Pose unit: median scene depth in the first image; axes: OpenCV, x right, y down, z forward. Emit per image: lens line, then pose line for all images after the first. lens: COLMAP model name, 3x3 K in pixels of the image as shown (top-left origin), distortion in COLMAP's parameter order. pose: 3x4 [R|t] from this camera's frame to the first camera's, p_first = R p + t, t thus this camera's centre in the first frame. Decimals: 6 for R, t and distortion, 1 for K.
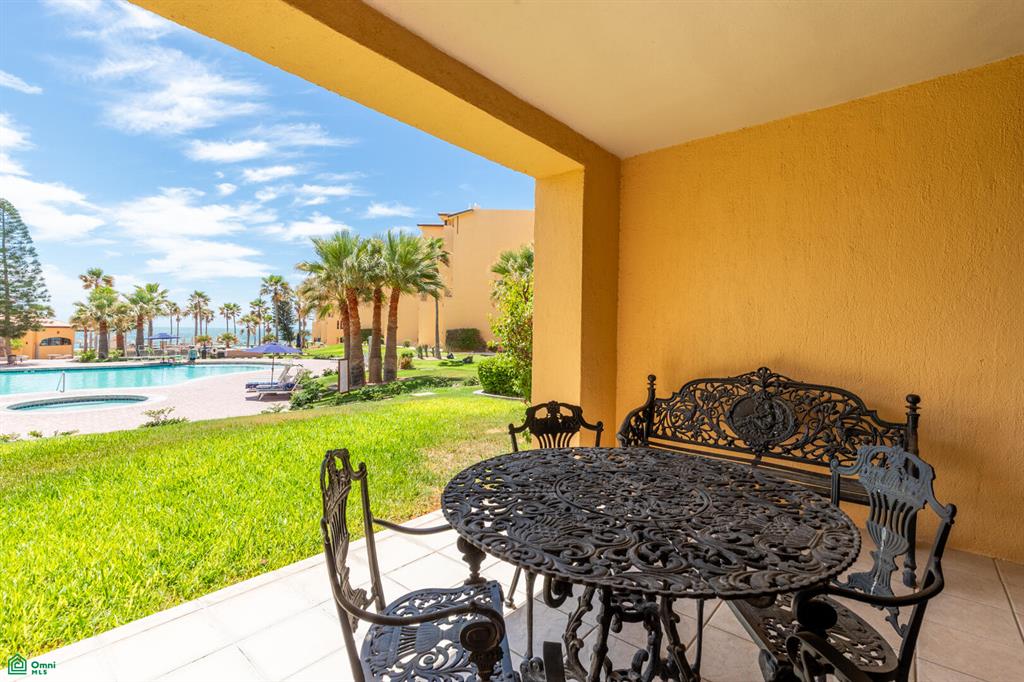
lens RADIAL K [[467.1, 0, 507.4], [0, 467.1, 337.9], [0, 0, 1]] dist [0.007695, -0.001534]
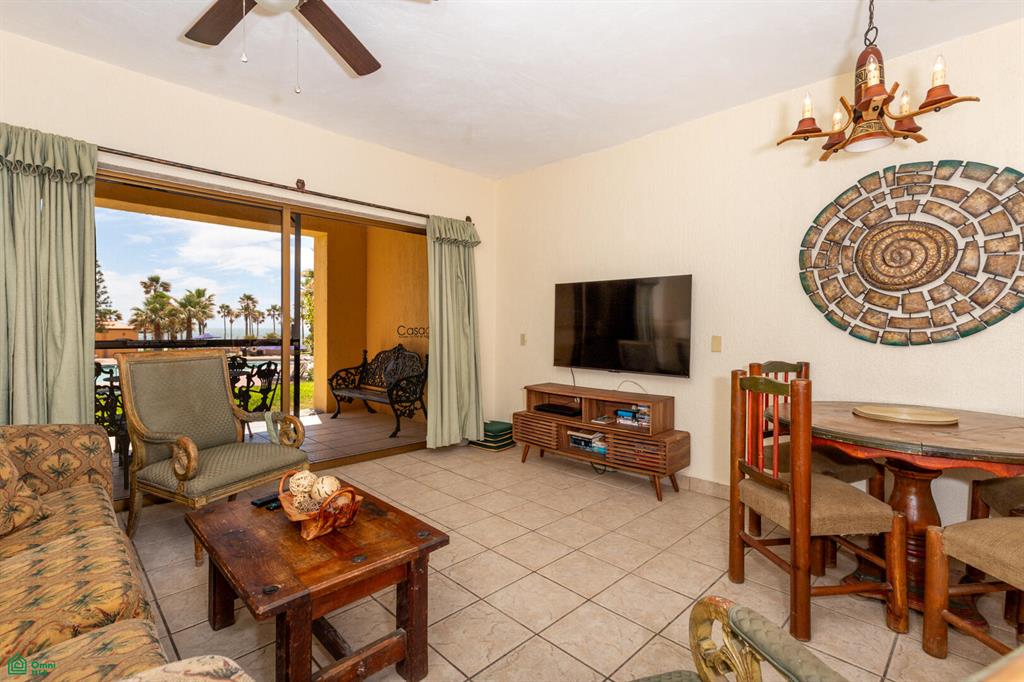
lens RADIAL K [[467.1, 0, 536.1], [0, 467.1, 333.6], [0, 0, 1]] dist [0.007695, -0.001534]
pose [[0.998432, -0.012324, -0.054608, 0.122259], [0.012214, 0.999923, -0.002342, 0.003348], [0.054633, 0.001671, 0.998505, -0.086372]]
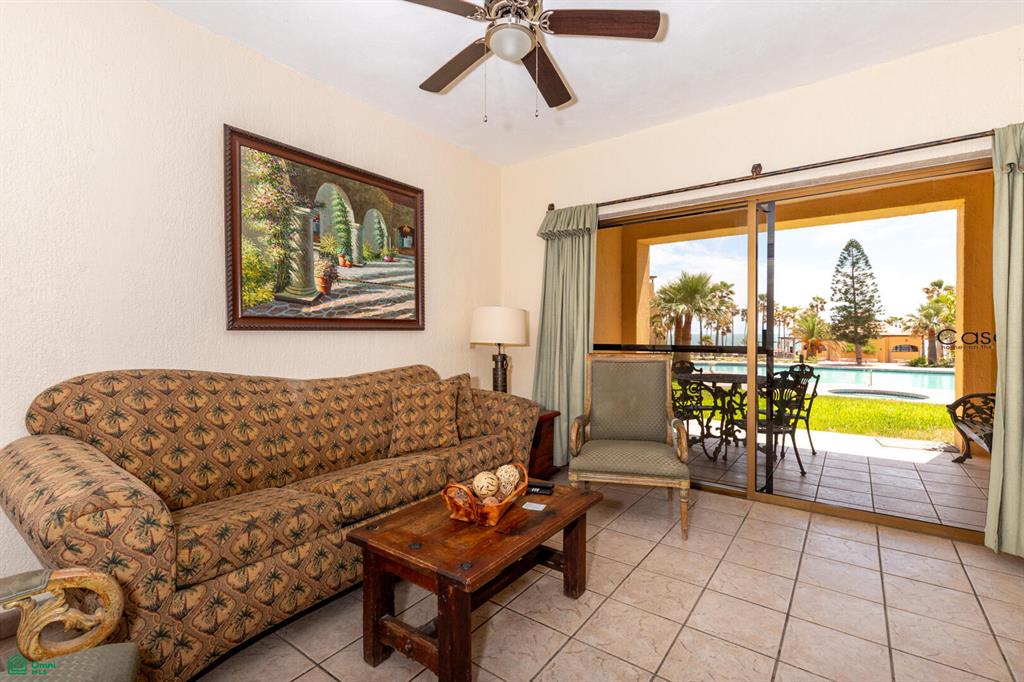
lens RADIAL K [[467.1, 0, 520.8], [0, 467.1, 339.6], [0, 0, 1]] dist [0.007695, -0.001534]
pose [[0.082675, -0.006295, -0.996557, 0.153192], [-0.007742, 0.999946, -0.006959, 0.003252], [0.996546, 0.008291, 0.082622, -0.034893]]
